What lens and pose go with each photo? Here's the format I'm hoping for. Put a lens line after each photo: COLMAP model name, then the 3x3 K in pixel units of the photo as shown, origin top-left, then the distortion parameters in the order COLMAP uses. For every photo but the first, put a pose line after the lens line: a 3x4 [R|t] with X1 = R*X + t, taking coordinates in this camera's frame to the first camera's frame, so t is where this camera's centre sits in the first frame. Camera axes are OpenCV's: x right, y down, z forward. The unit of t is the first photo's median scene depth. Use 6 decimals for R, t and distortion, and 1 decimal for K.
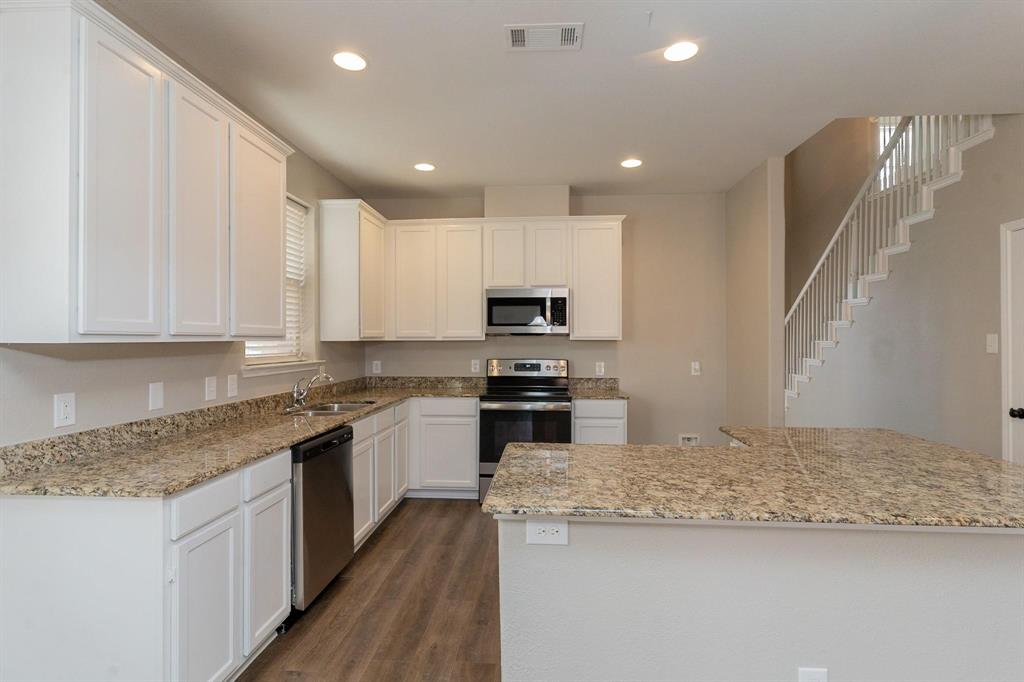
lens RADIAL K [[503.8, 0, 523.3], [0, 503.8, 335.8], [0, 0, 1]] dist [0.001207, 0.002849]
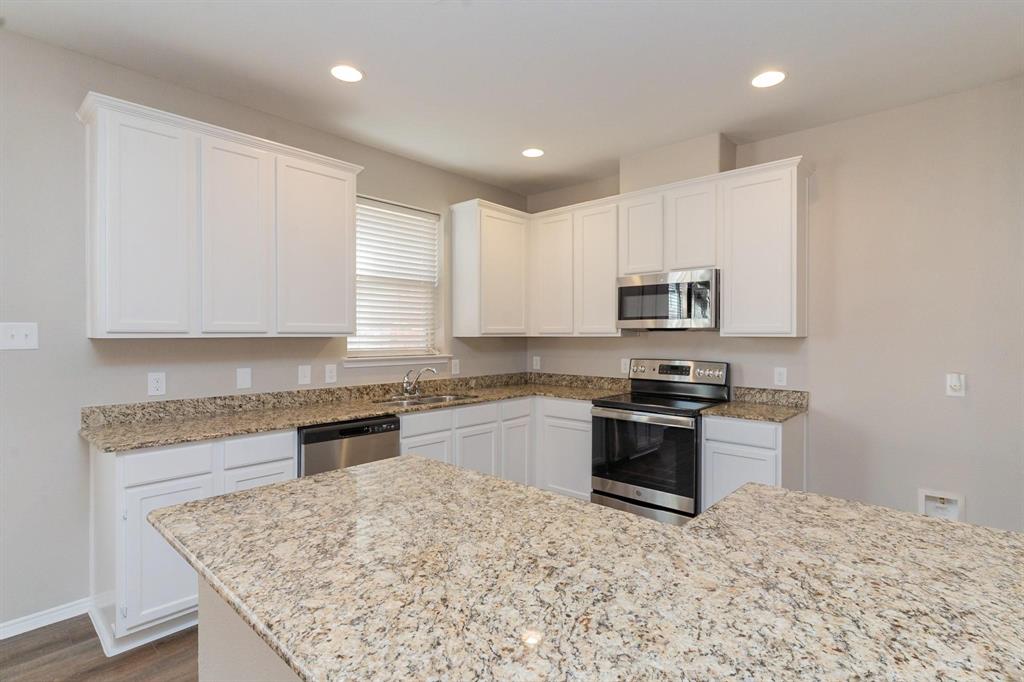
lens RADIAL K [[503.8, 0, 518.8], [0, 503.8, 339.9], [0, 0, 1]] dist [0.001207, 0.002849]
pose [[0.779077, 0.008697, -0.626867, 0.399652], [0.002835, 0.999845, 0.017395, -0.001397], [0.626921, -0.015329, 0.778932, 0.259844]]
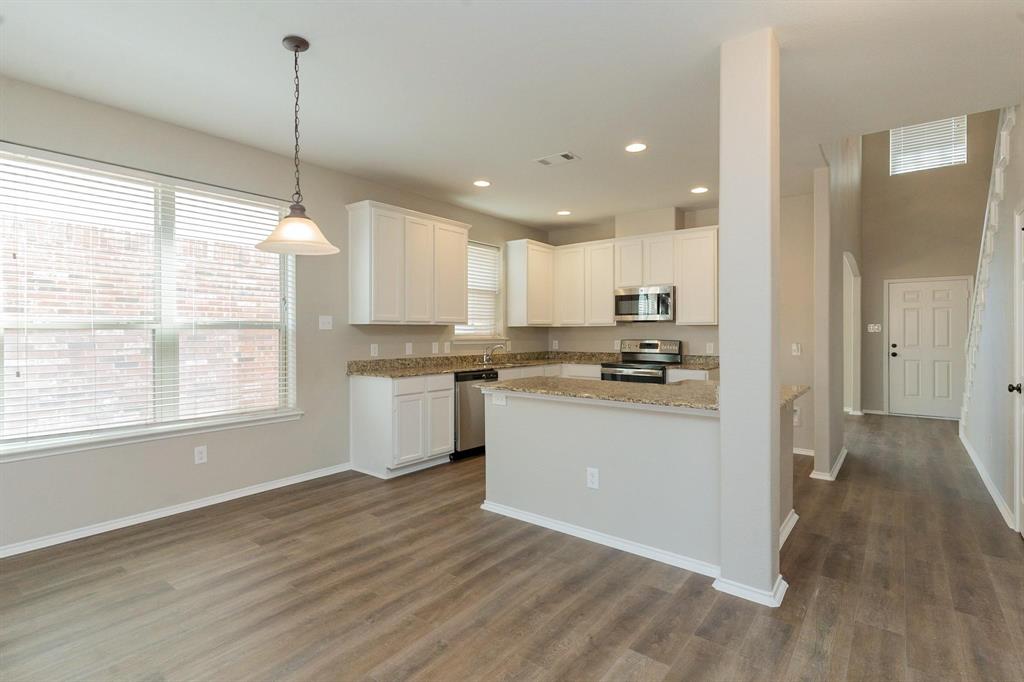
lens RADIAL K [[503.8, 0, 518.6], [0, 503.8, 333.9], [0, 0, 1]] dist [0.001207, 0.002849]
pose [[0.826755, 0.001727, -0.562560, 0.587372], [0.004468, 0.999944, 0.009637, 0.019668], [0.562545, -0.010481, 0.826700, -0.368743]]
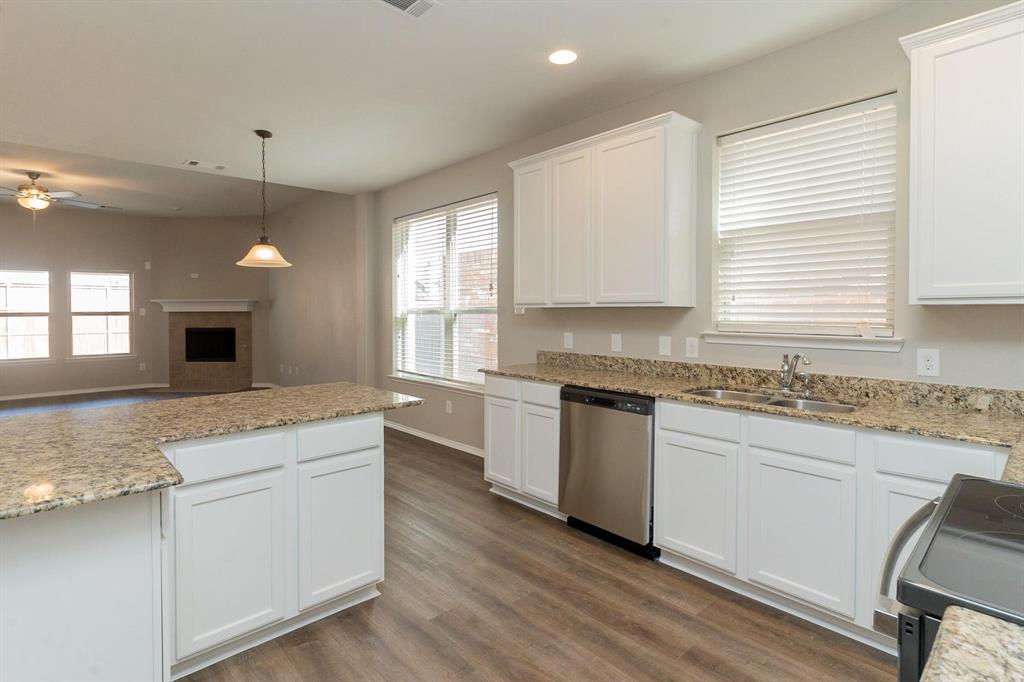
lens RADIAL K [[503.8, 0, 501.9], [0, 503.8, 321.1], [0, 0, 1]] dist [0.001207, 0.002849]
pose [[-0.703989, 0.014542, -0.710062, 0.364316], [0.005478, 0.999872, 0.015046, 0.017386], [0.710189, 0.006702, -0.703979, 1.113411]]
